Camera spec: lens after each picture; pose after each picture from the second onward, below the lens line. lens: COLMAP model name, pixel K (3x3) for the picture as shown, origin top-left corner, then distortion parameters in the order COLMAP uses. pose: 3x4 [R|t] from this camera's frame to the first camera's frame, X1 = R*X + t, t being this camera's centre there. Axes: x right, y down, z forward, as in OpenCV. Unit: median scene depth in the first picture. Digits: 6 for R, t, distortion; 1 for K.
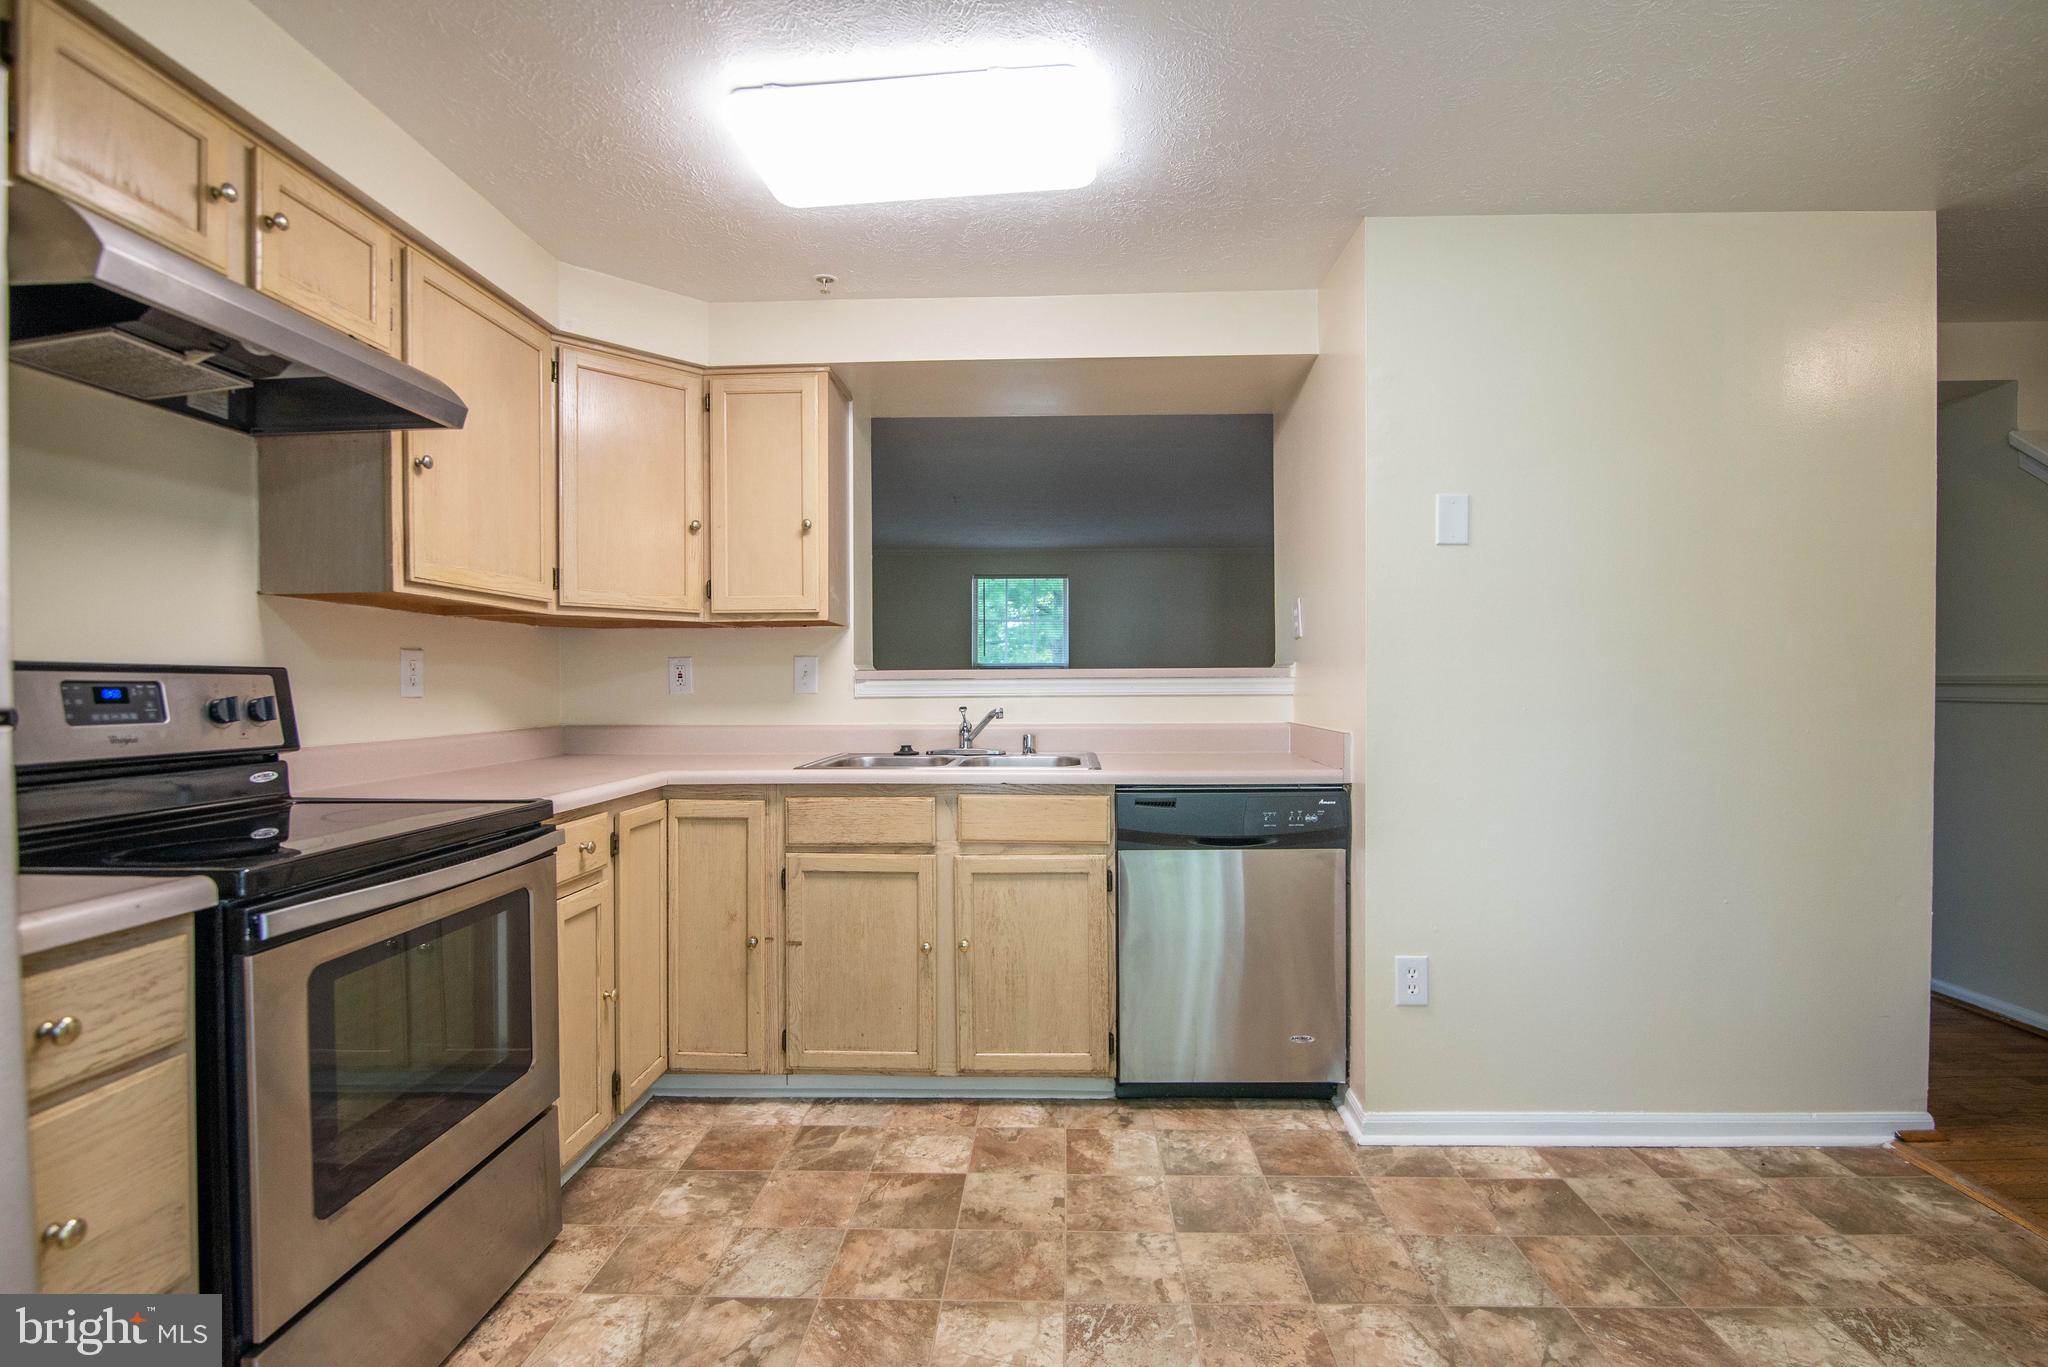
lens RADIAL K [[958.7, 0, 1035.4], [0, 958.7, 688.2], [0, 0, 1]] dist [-0.018460, 0.000013]
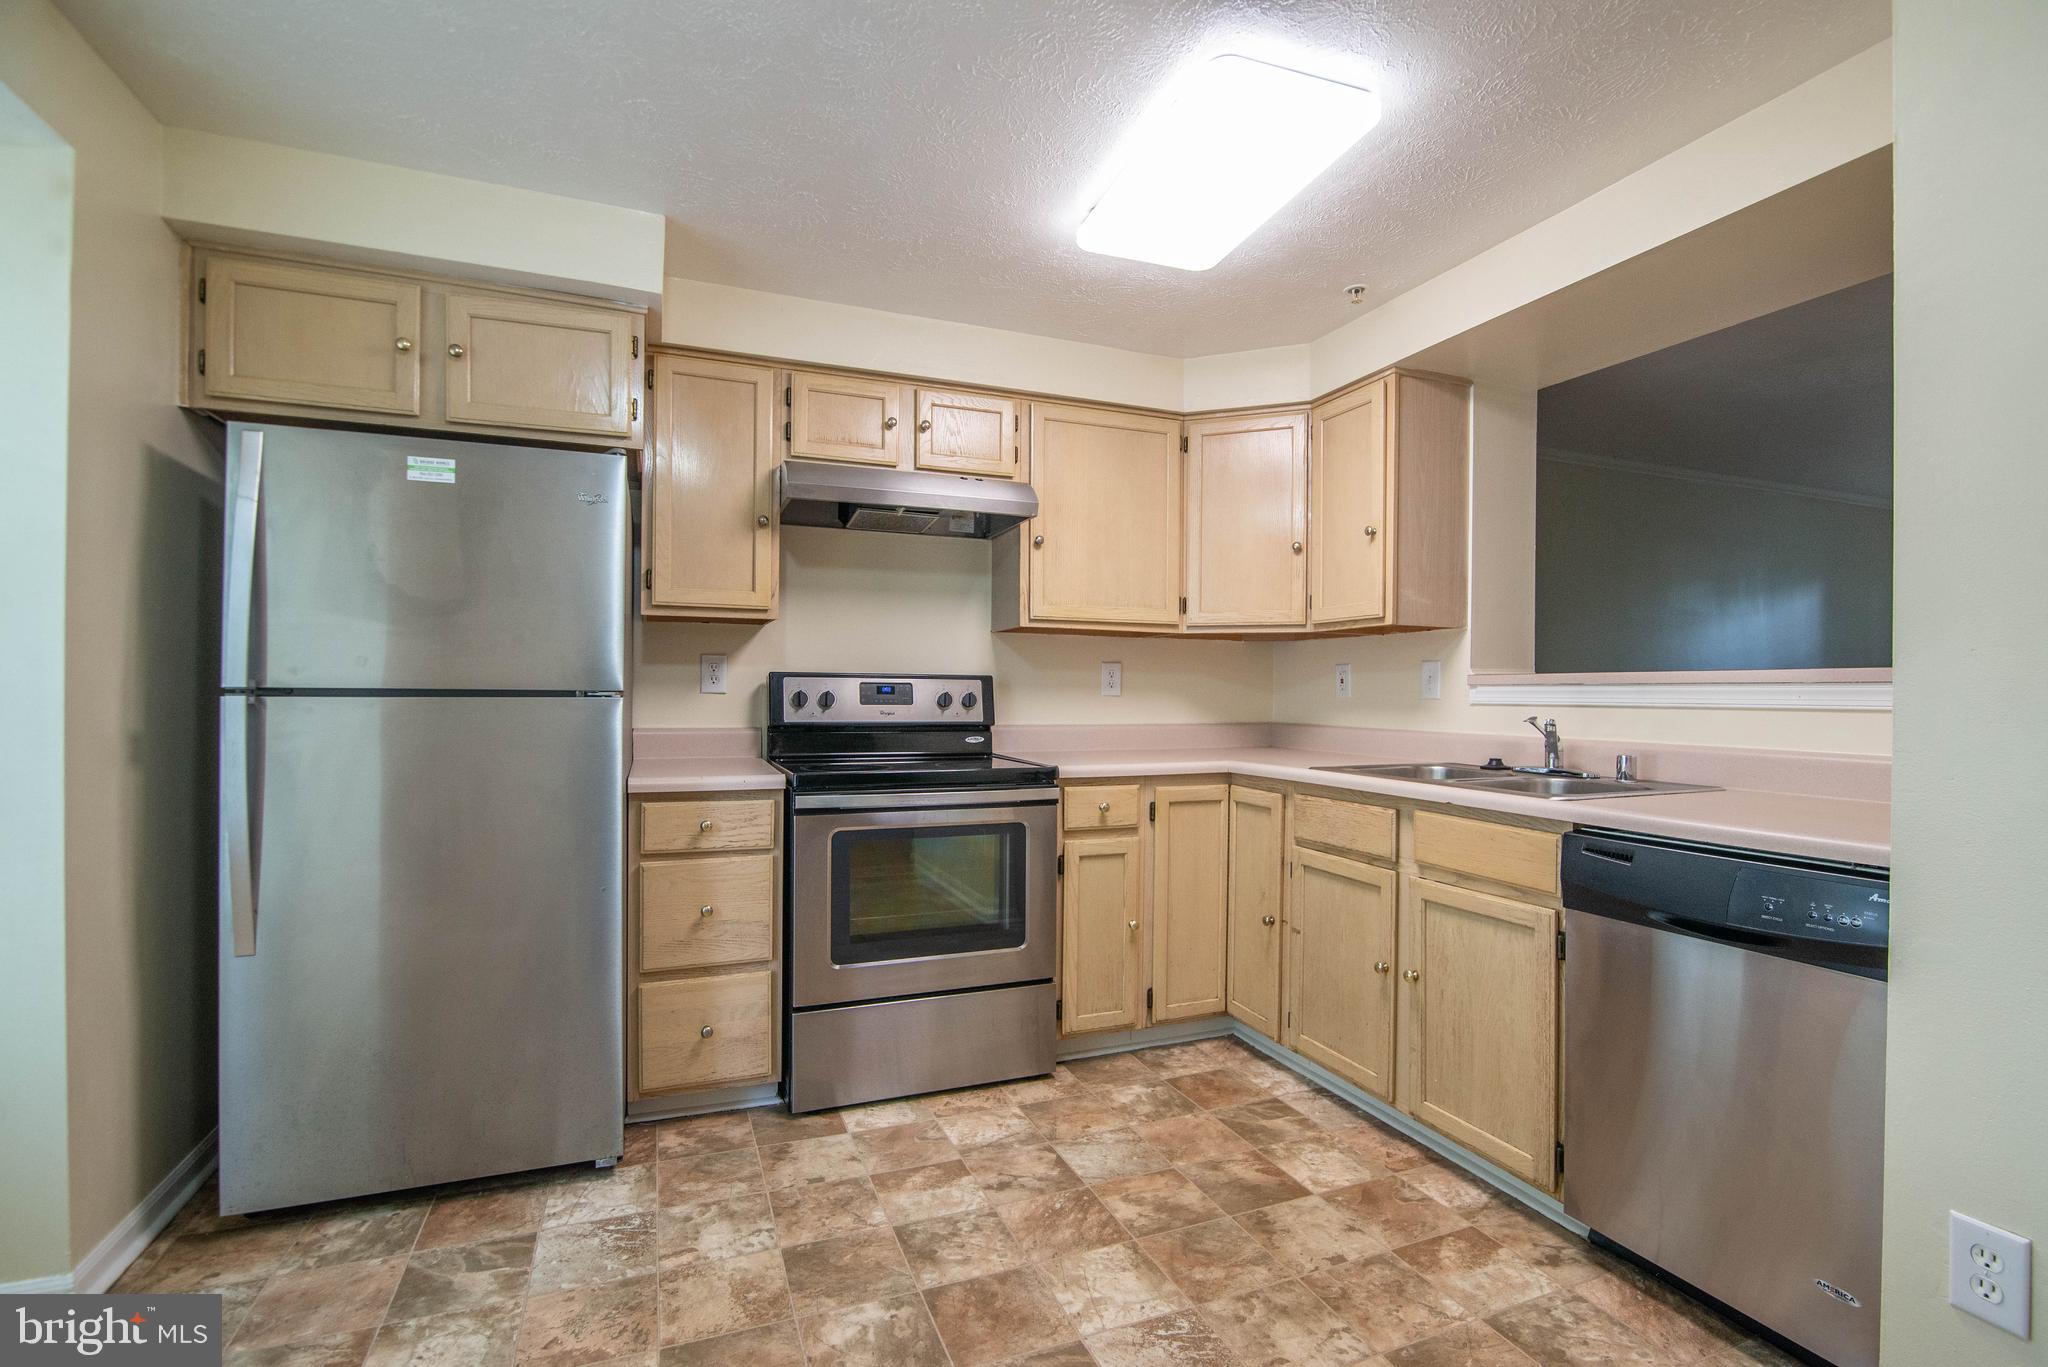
lens RADIAL K [[939.5, 0, 1035.5], [0, 939.5, 692.7], [0, 0, 1]] dist [-0.019329, 0.000366]
pose [[0.405191, 0.009231, -0.914185, 0.621910], [-0.013196, 0.999904, 0.004247, 0.000241], [0.914137, 0.010343, 0.405274, 0.326661]]
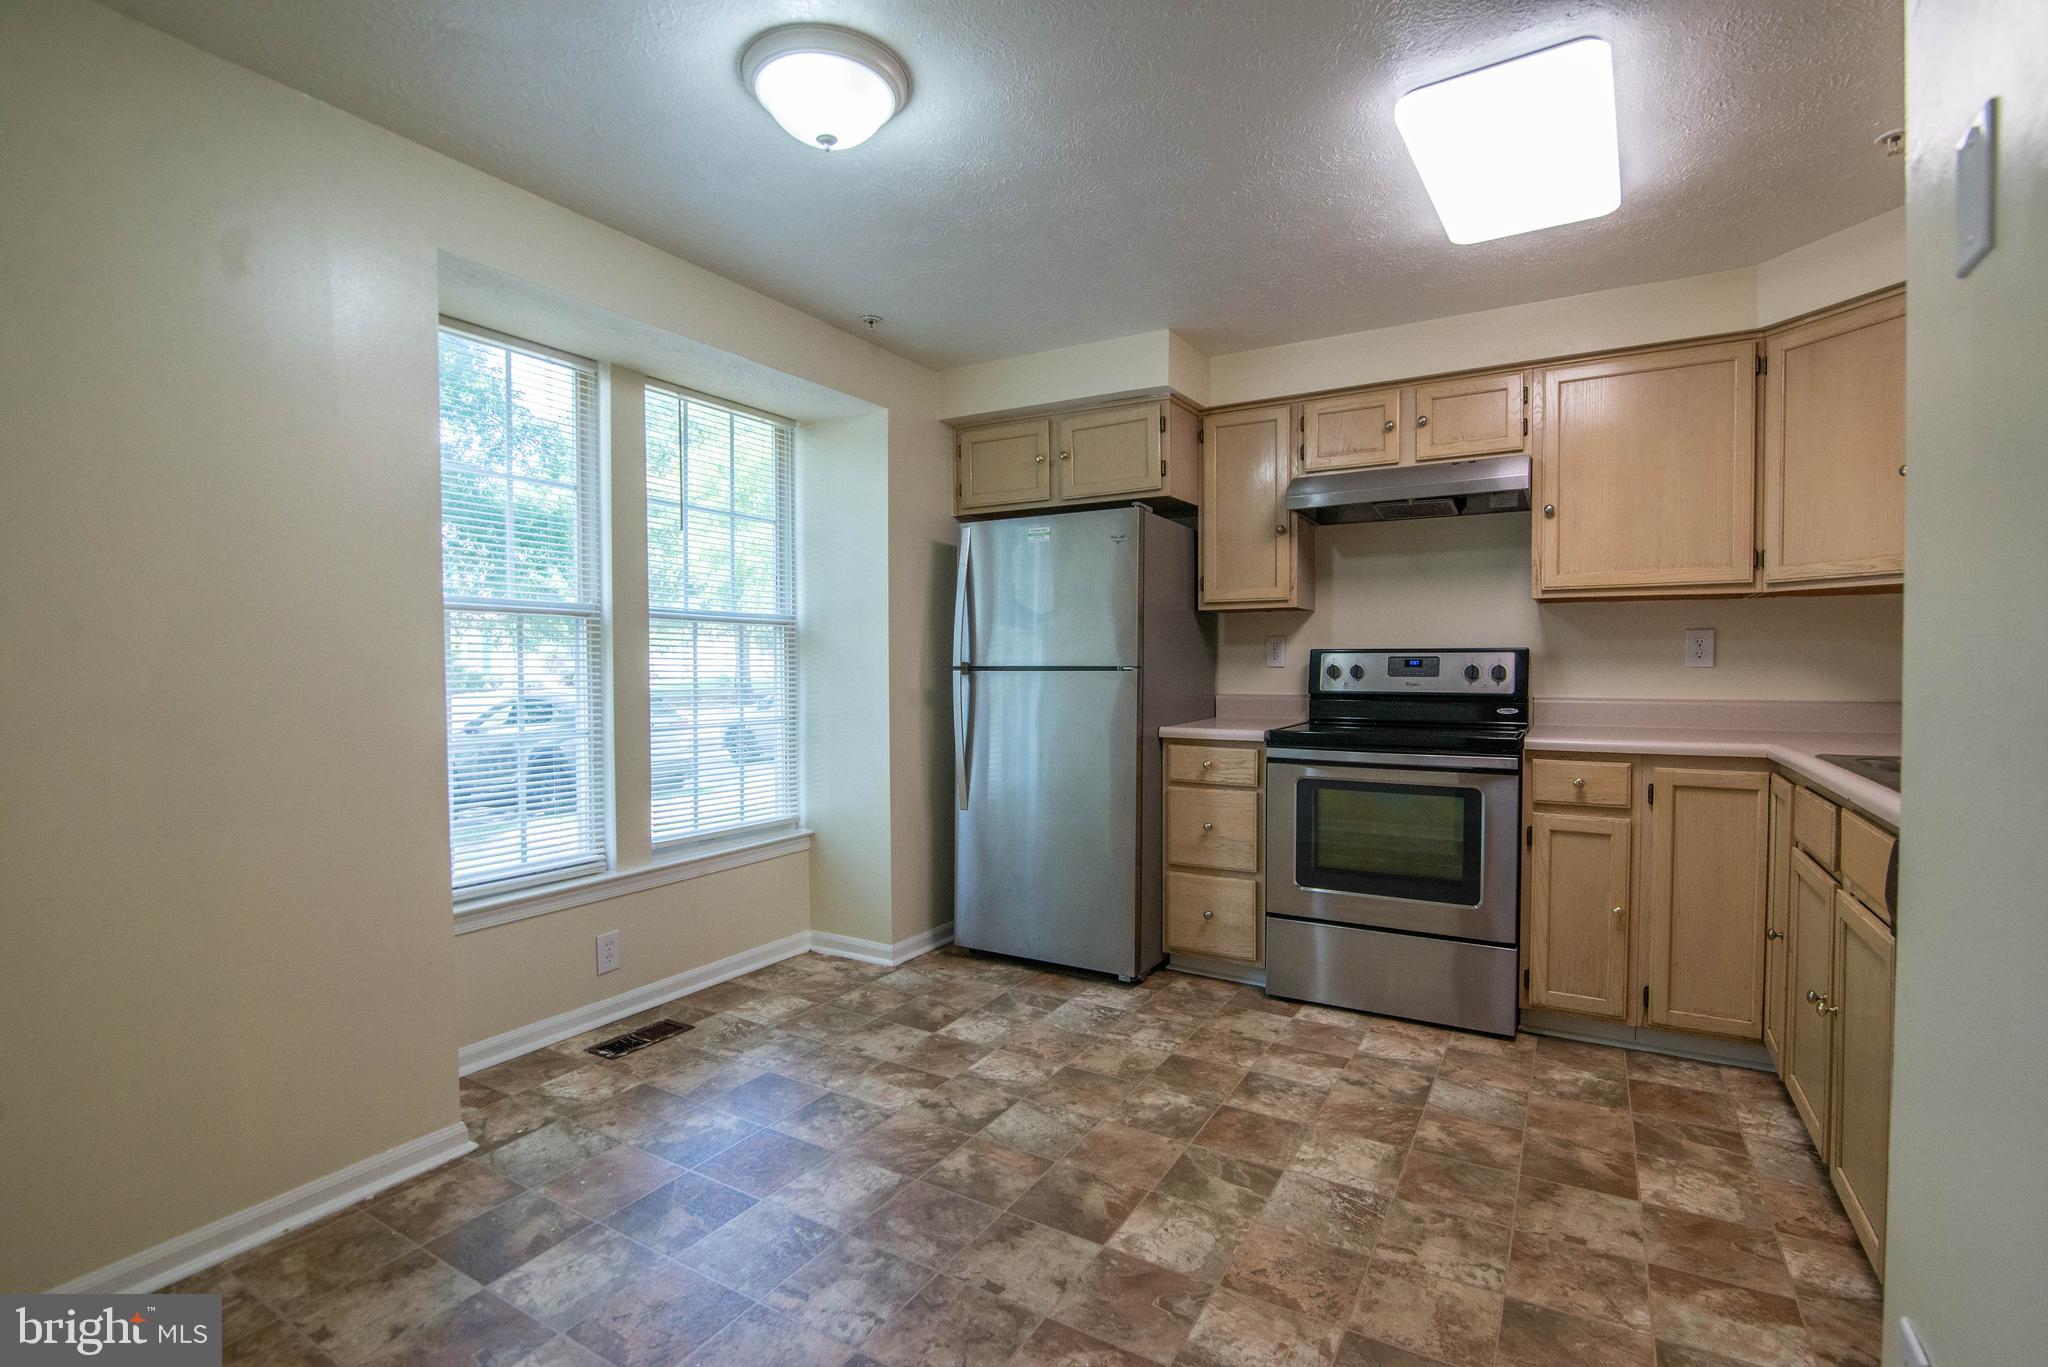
lens RADIAL K [[939.5, 0, 1035.5], [0, 939.5, 692.7], [0, 0, 1]] dist [-0.019329, 0.000366]
pose [[-0.477278, 0.034140, -0.878089, 0.881687], [0.002310, 0.999290, 0.037597, -0.005570], [0.878749, 0.015915, -0.477018, 0.839917]]
